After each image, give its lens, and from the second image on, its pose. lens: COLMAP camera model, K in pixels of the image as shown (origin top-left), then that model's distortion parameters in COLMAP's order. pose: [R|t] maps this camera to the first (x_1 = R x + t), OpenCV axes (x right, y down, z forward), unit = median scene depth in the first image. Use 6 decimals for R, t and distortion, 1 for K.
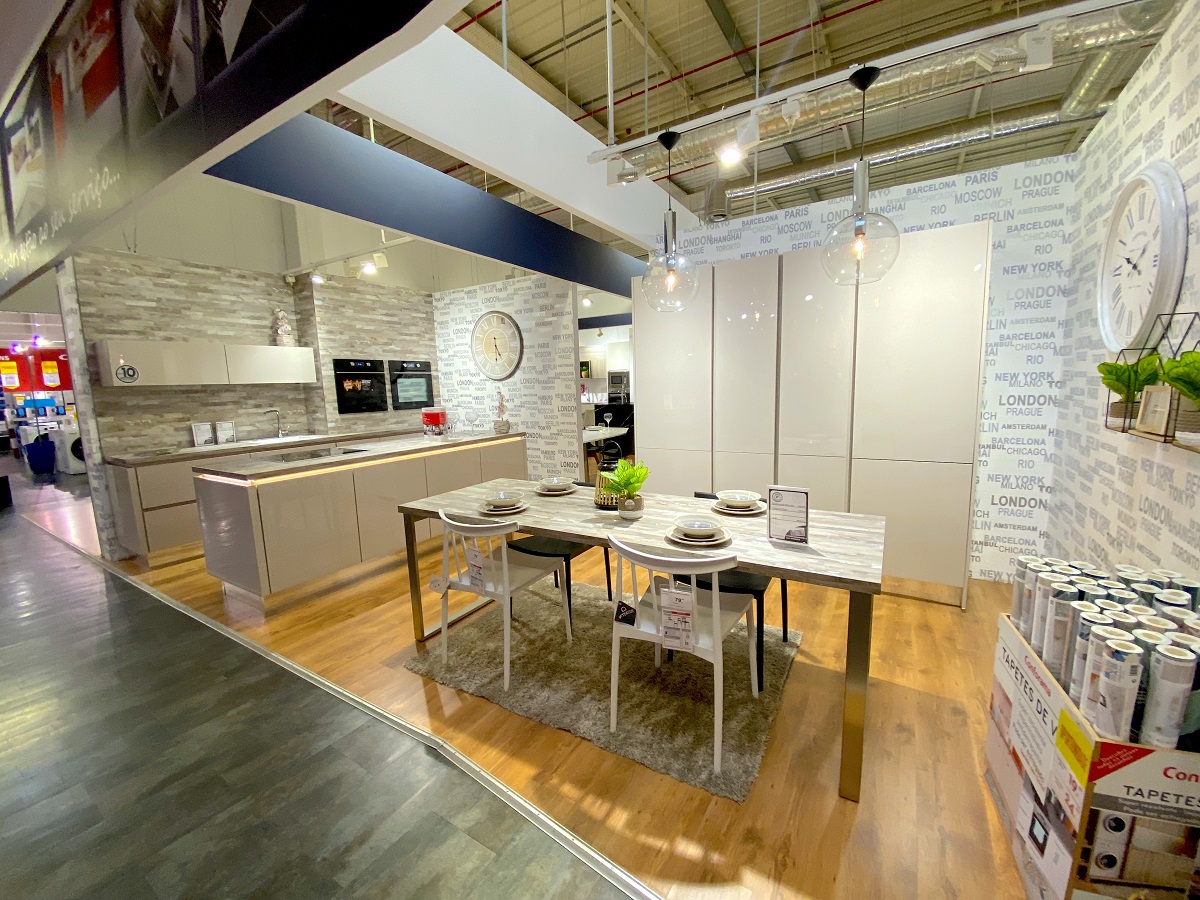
lens RADIAL K [[485.7, 0, 598.8], [0, 485.7, 446.7], [0, 0, 1]] dist [0.008714, -0.014143]
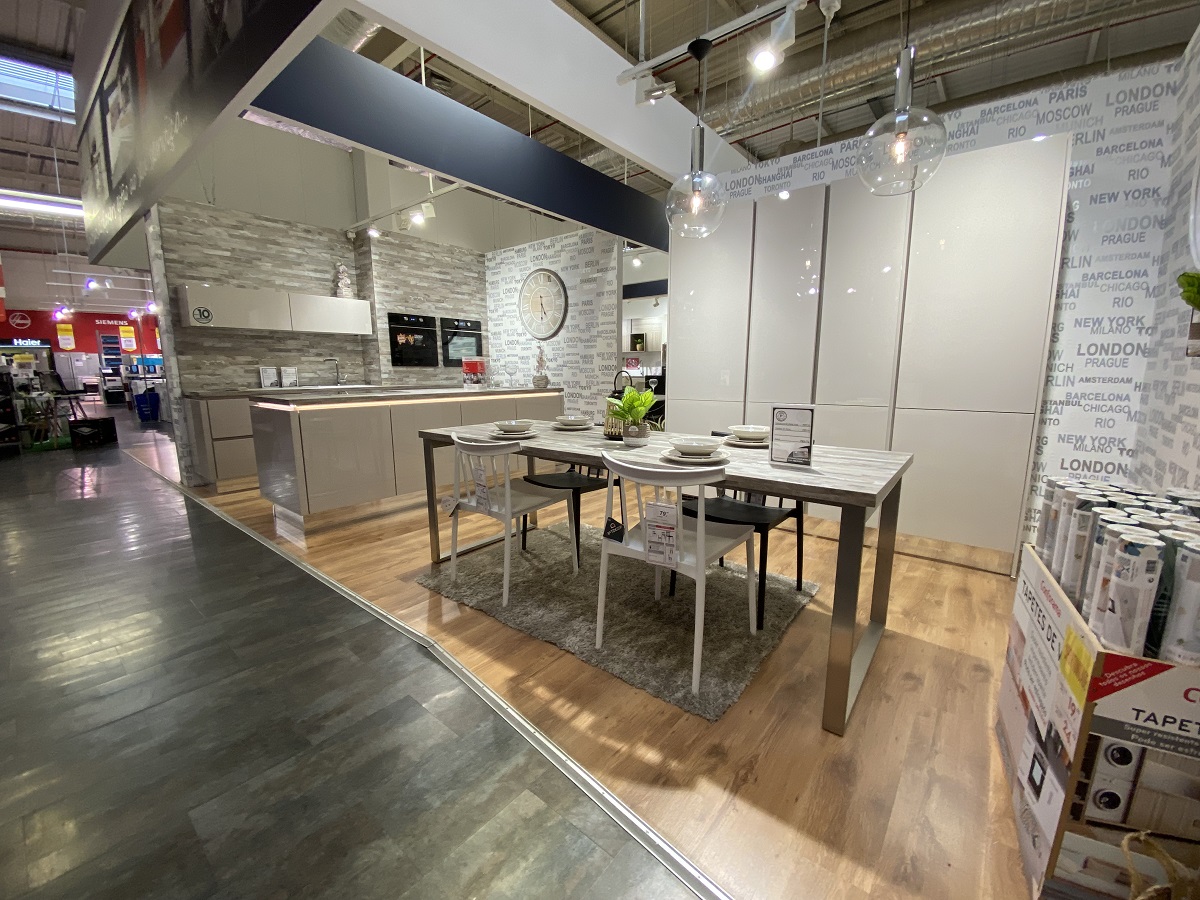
lens RADIAL K [[485.7, 0, 598.8], [0, 485.7, 446.7], [0, 0, 1]] dist [0.008714, -0.014143]
pose [[0.991052, 0.049058, -0.124133, 0.088244], [-0.044915, 0.998344, 0.035955, 0.091577], [0.125691, -0.030058, 0.991614, 0.020482]]
